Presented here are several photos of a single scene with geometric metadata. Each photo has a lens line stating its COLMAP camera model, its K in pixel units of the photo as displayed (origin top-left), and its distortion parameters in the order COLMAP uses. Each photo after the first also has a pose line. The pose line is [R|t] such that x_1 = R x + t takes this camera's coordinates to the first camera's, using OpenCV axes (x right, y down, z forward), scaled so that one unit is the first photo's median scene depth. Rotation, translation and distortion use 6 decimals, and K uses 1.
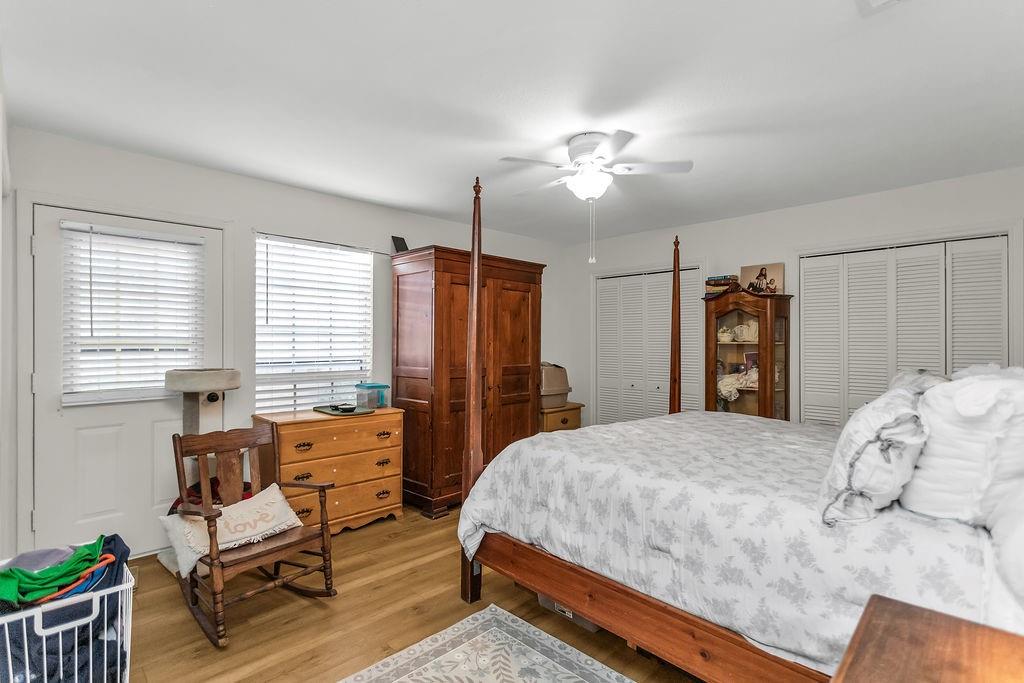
lens RADIAL K [[497.8, 0, 510.2], [0, 497.8, 345.5], [0, 0, 1]] dist [0.001527, 0.001194]
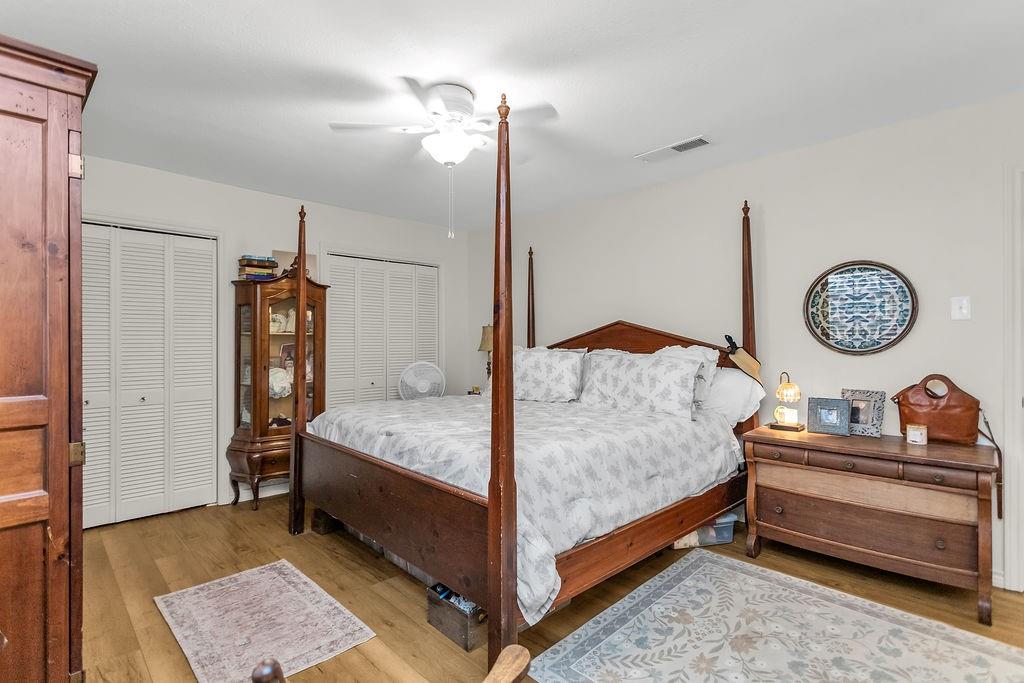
lens RADIAL K [[497.8, 0, 510.2], [0, 497.8, 345.5], [0, 0, 1]] dist [0.001527, 0.001194]
pose [[-0.007239, -0.015840, 0.999848, -0.544315], [0.008139, 0.999840, 0.015899, 0.006491], [-0.999941, 0.008253, -0.007108, 0.697914]]
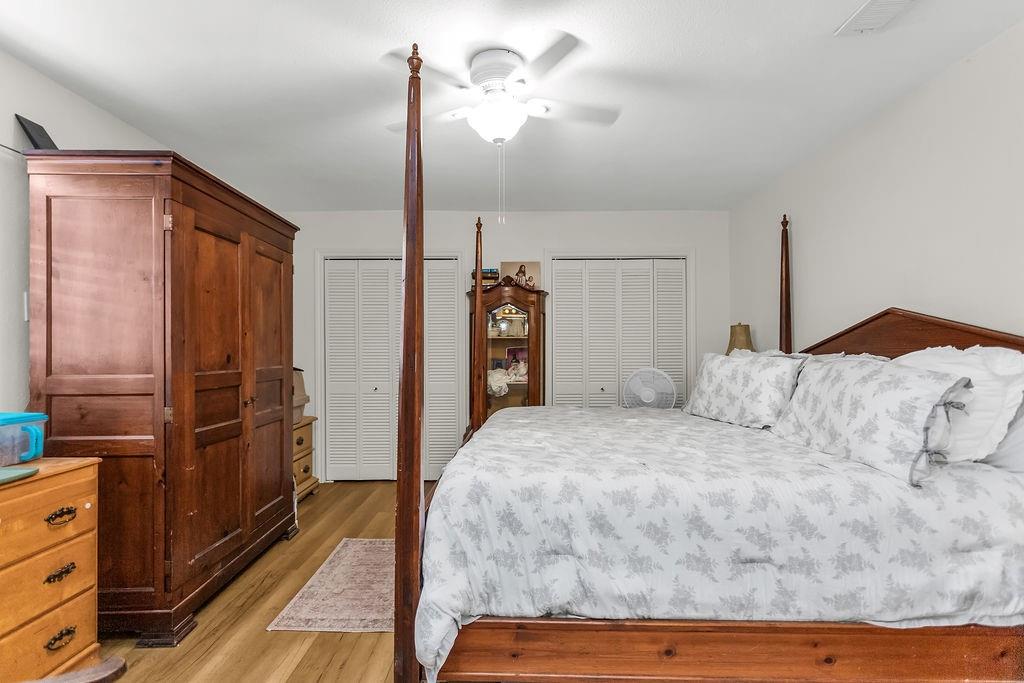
lens RADIAL K [[497.0, 0, 511.0], [0, 497.0, 353.9], [0, 0, 1]] dist [0.003261, 0.000957]
pose [[0.697985, -0.013742, 0.715980, -0.292542], [0.009933, 0.999905, 0.009508, 0.021776], [-0.716043, 0.000475, 0.698056, 0.348050]]
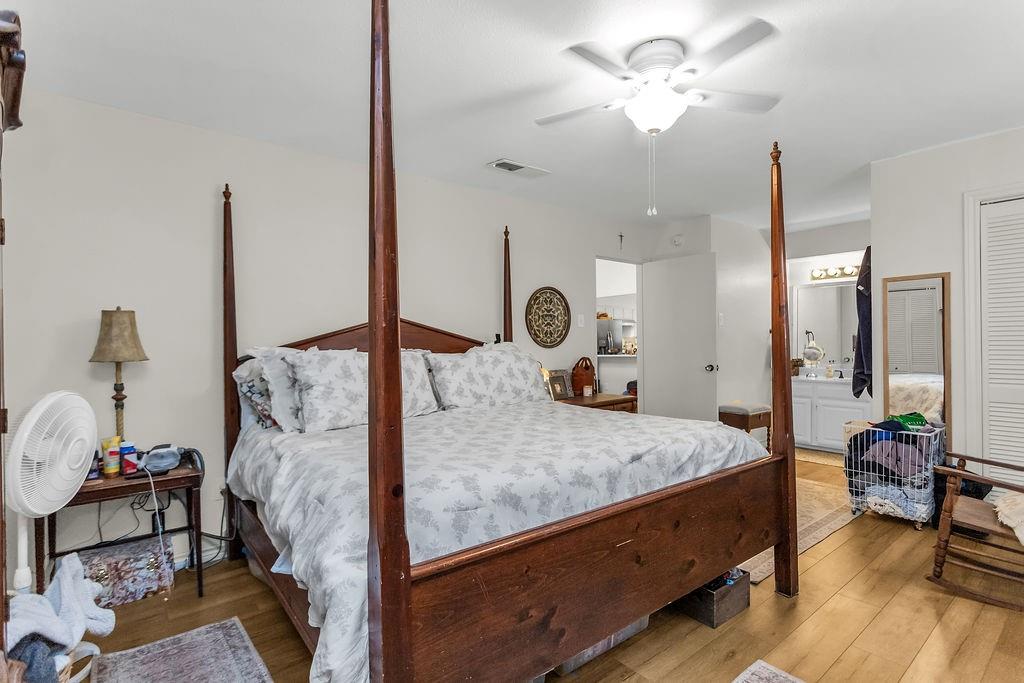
lens RADIAL K [[494.1, 0, 537.8], [0, 494.1, 344.7], [0, 0, 1]] dist [0.000309, 0.000205]
pose [[-0.997843, 0.004928, 0.065454, 0.218427], [0.005477, 0.999951, 0.008208, 0.021026], [-0.065410, 0.008549, -0.997822, 1.368194]]
